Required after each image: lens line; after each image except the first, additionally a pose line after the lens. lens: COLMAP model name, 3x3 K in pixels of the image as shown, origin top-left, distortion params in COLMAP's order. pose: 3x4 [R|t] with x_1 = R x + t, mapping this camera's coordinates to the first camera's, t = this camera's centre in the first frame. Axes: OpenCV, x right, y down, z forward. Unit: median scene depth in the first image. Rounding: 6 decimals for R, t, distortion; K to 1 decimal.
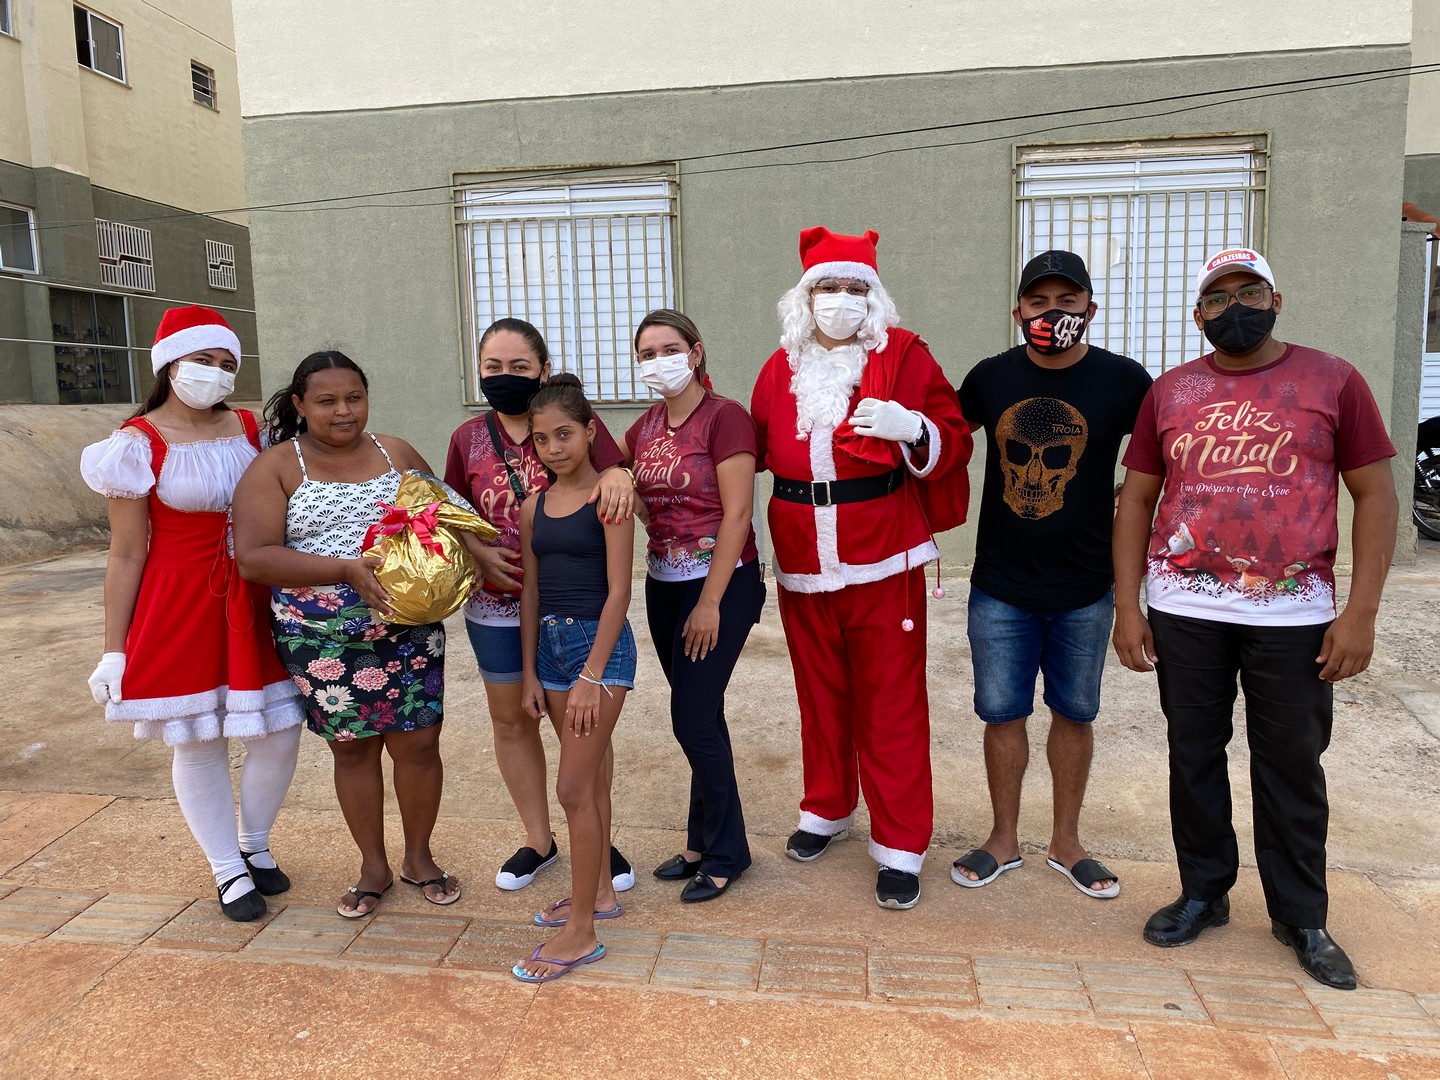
lens RADIAL K [[1001.6, 0, 720.0], [0, 1001.6, 540.0], [0, 0, 1]] dist [0.007037, -0.009548]
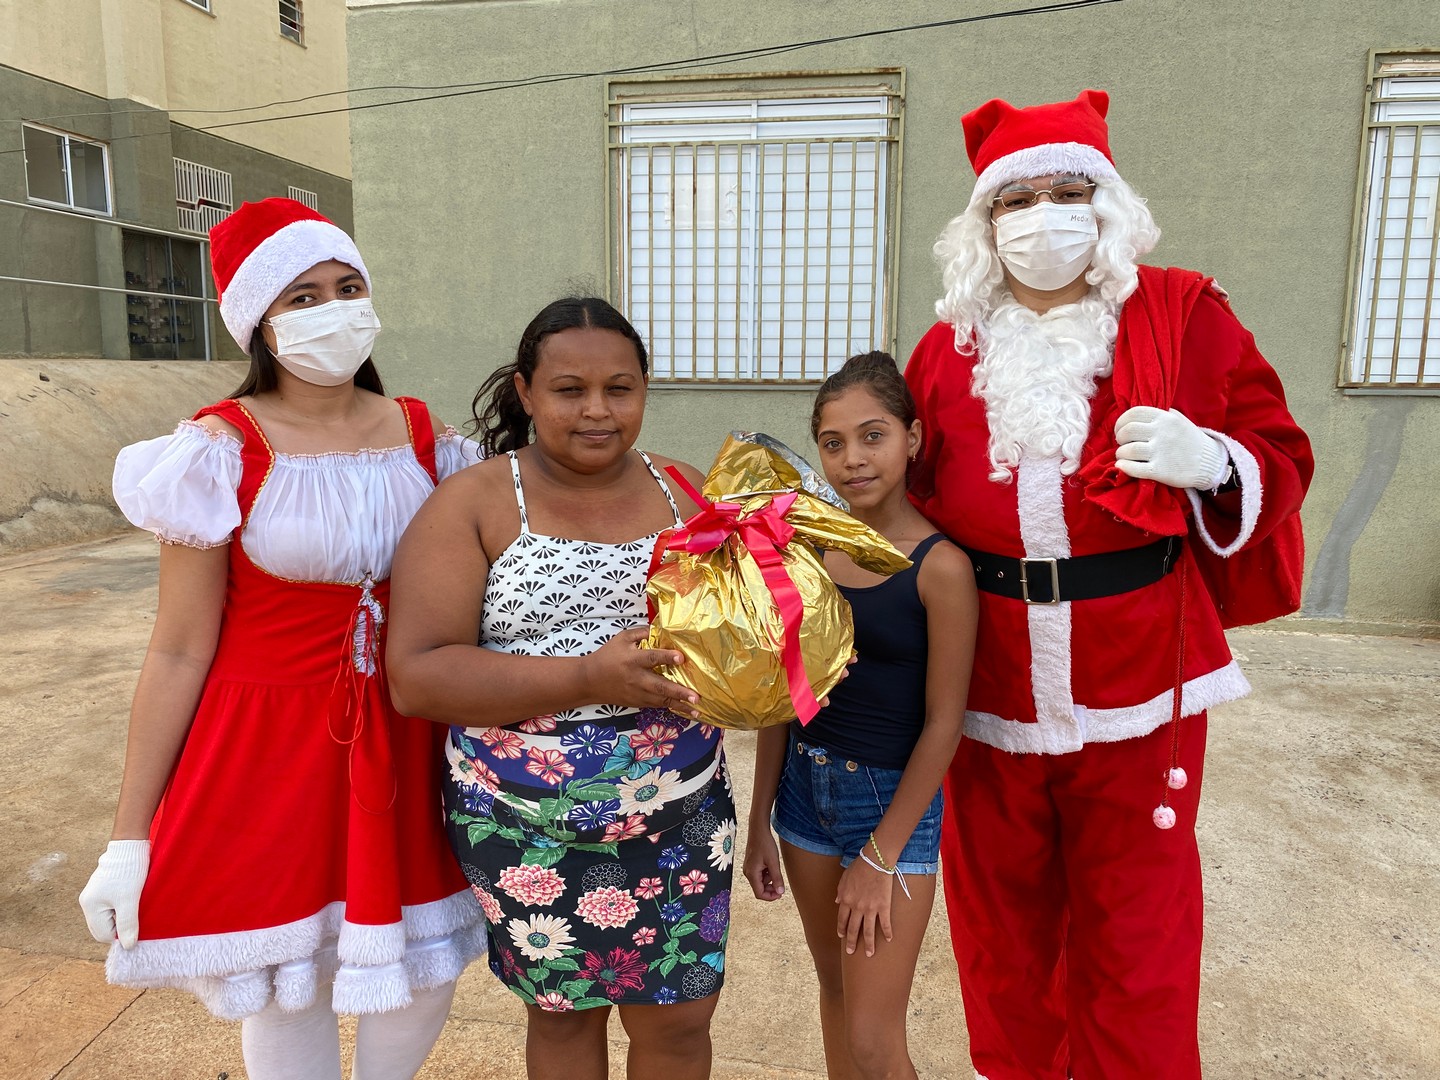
lens RADIAL K [[1001.6, 0, 720.0], [0, 1001.6, 540.0], [0, 0, 1]] dist [0.007037, -0.009548]
pose [[0.997593, 0.042089, -0.055109, -0.120997], [-0.040617, 0.998795, 0.027564, -0.033627], [0.056202, -0.025260, 0.998100, 0.213128]]
